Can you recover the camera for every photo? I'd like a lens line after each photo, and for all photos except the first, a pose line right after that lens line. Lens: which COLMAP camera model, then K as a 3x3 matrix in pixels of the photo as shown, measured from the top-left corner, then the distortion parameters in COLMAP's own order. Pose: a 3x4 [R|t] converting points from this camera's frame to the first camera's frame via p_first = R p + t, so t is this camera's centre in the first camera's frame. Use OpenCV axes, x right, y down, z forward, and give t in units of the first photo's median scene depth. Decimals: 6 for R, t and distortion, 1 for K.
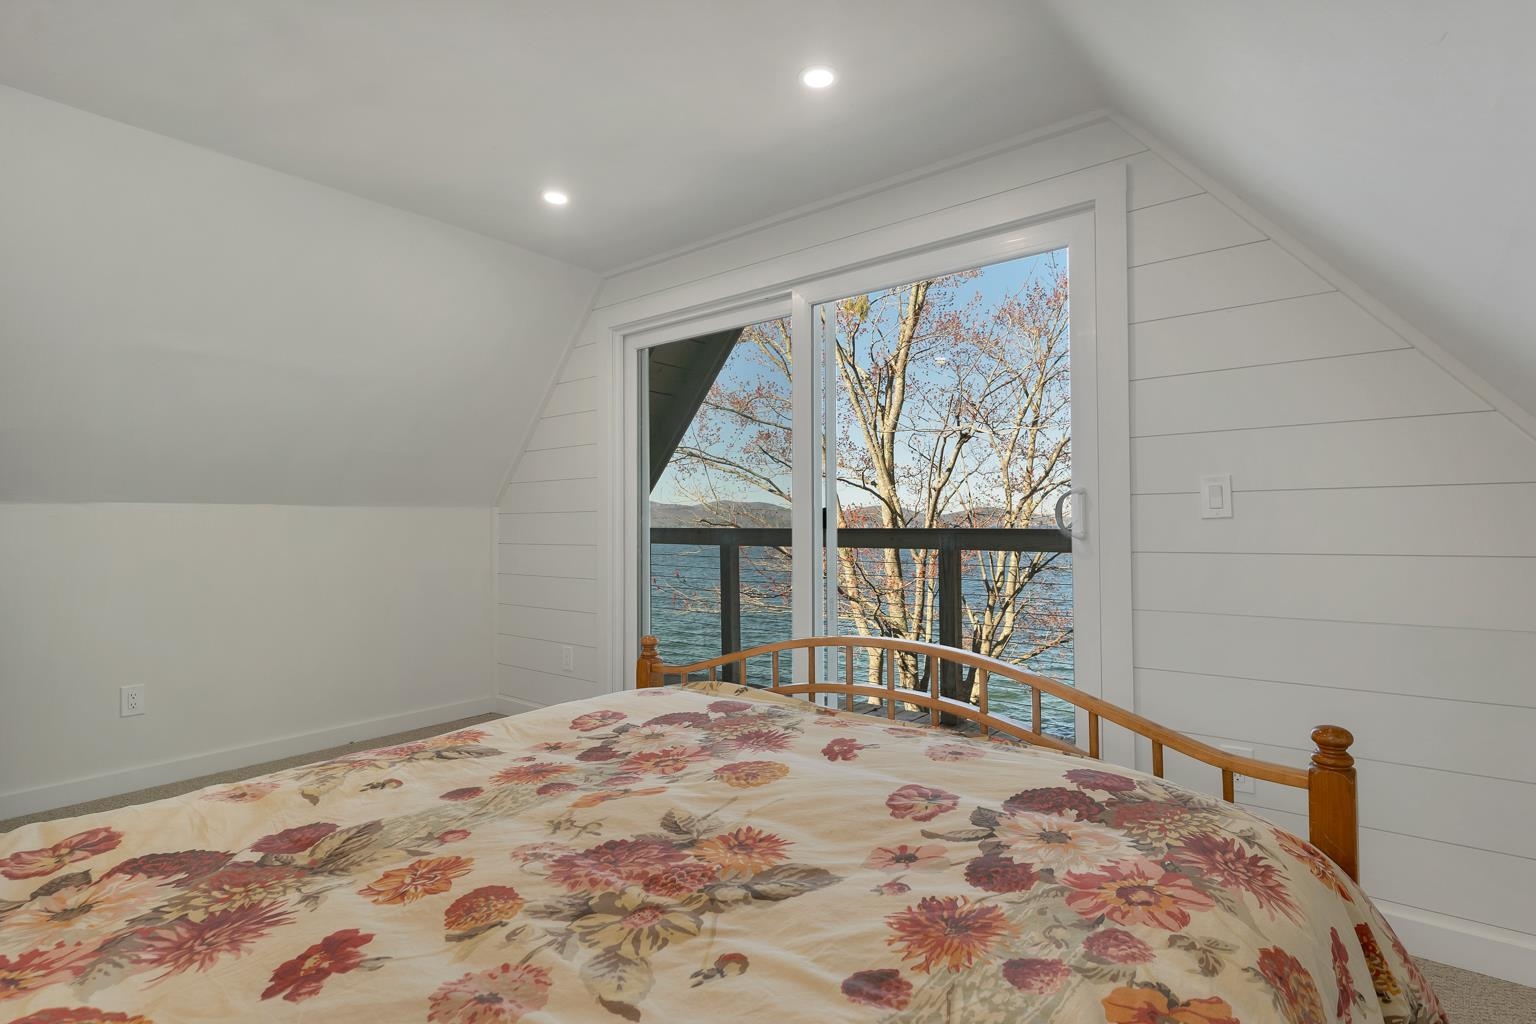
lens RADIAL K [[830.1, 0, 768.0], [0, 830.1, 512.0], [0, 0, 1]] dist [-0.000109, -0.000329]
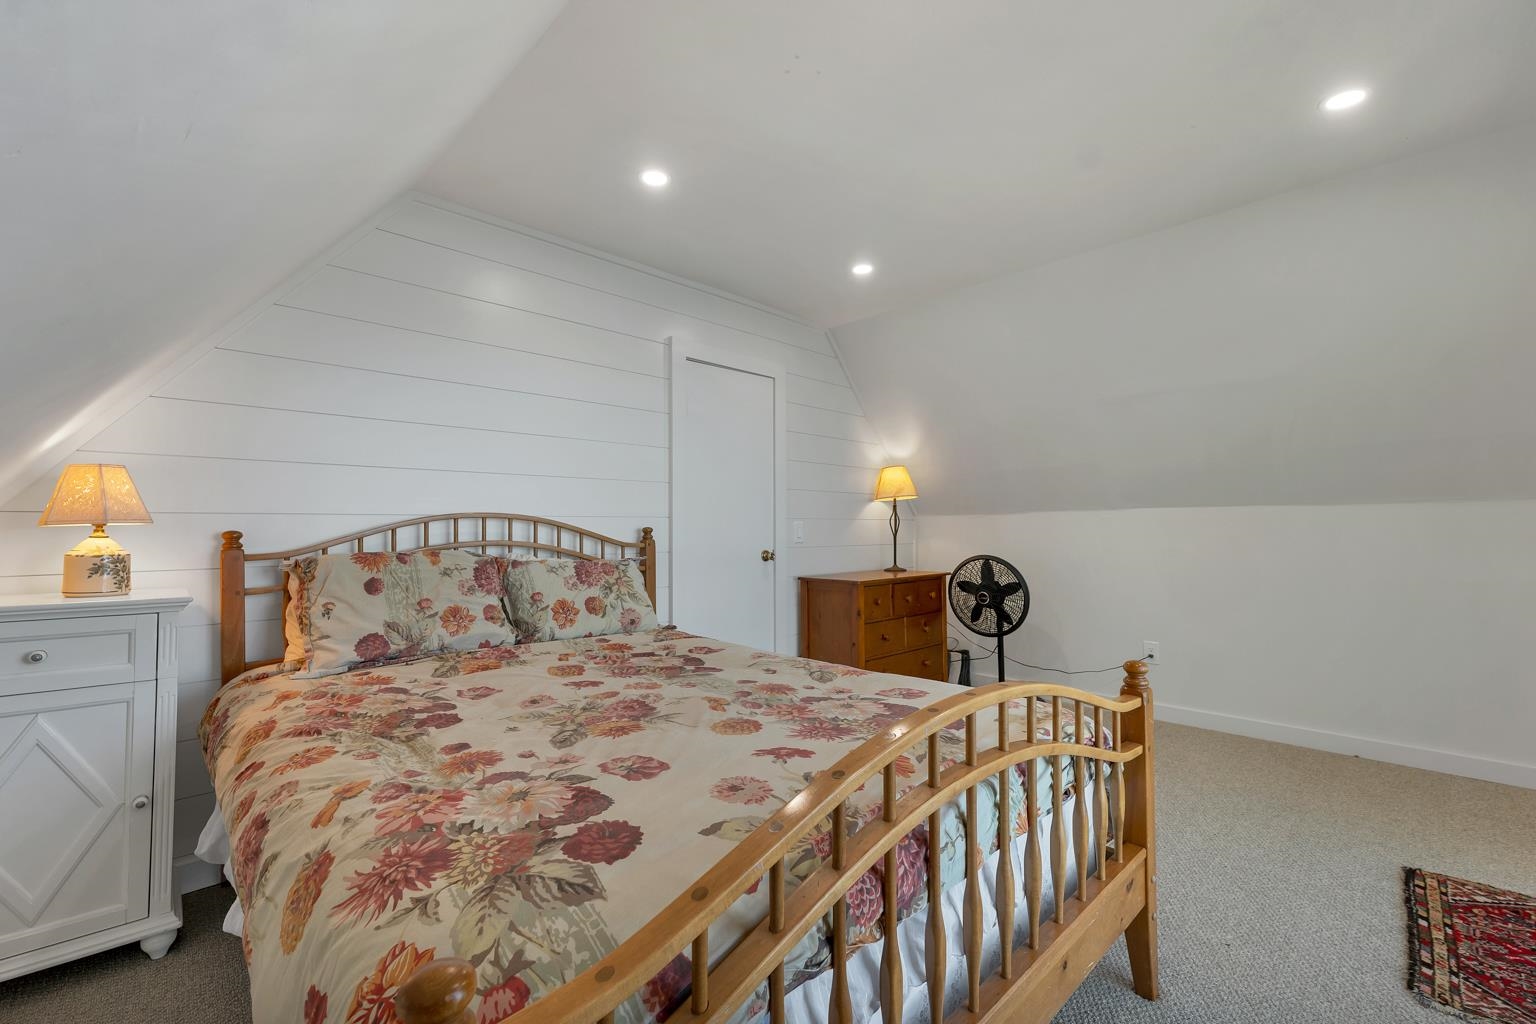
lens RADIAL K [[606.9, 0, 768.0], [0, 606.9, 512.0], [0, 0, 1]] dist [-0.000255, -0.000007]
pose [[-0.127158, -0.020308, -0.991675, 1.157820], [0.022683, 0.999469, -0.023377, -0.018485], [0.991623, -0.025466, -0.126630, 1.413205]]
